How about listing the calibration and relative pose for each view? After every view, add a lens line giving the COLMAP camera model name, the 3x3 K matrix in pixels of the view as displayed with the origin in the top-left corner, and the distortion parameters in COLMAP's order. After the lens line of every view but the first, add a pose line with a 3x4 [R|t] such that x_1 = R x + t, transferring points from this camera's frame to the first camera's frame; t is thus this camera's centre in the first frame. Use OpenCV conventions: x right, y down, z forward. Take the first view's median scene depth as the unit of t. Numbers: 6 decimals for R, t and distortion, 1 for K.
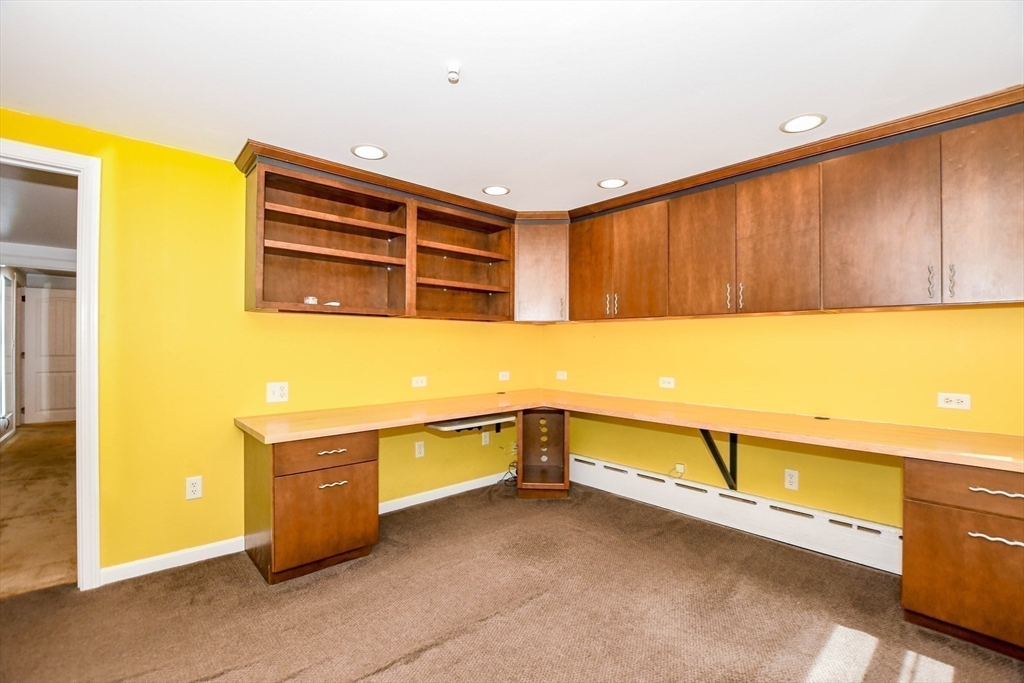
lens RADIAL K [[451.3, 0, 508.1], [0, 451.3, 343.7], [0, 0, 1]] dist [-0.035415, 0.006100]
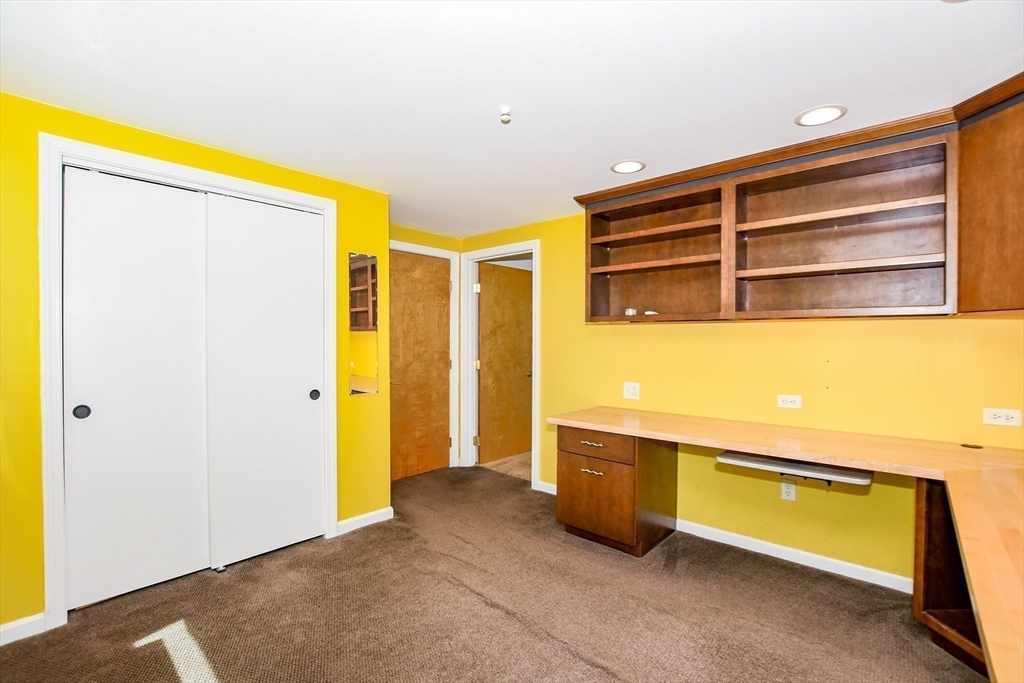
lens RADIAL K [[451.3, 0, 508.1], [0, 451.3, 343.7], [0, 0, 1]] dist [-0.035415, 0.006100]
pose [[0.091540, 0.008321, -0.995767, 0.491016], [0.000512, 0.999965, 0.008403, -0.019757], [0.995801, -0.001279, 0.091532, 0.440179]]
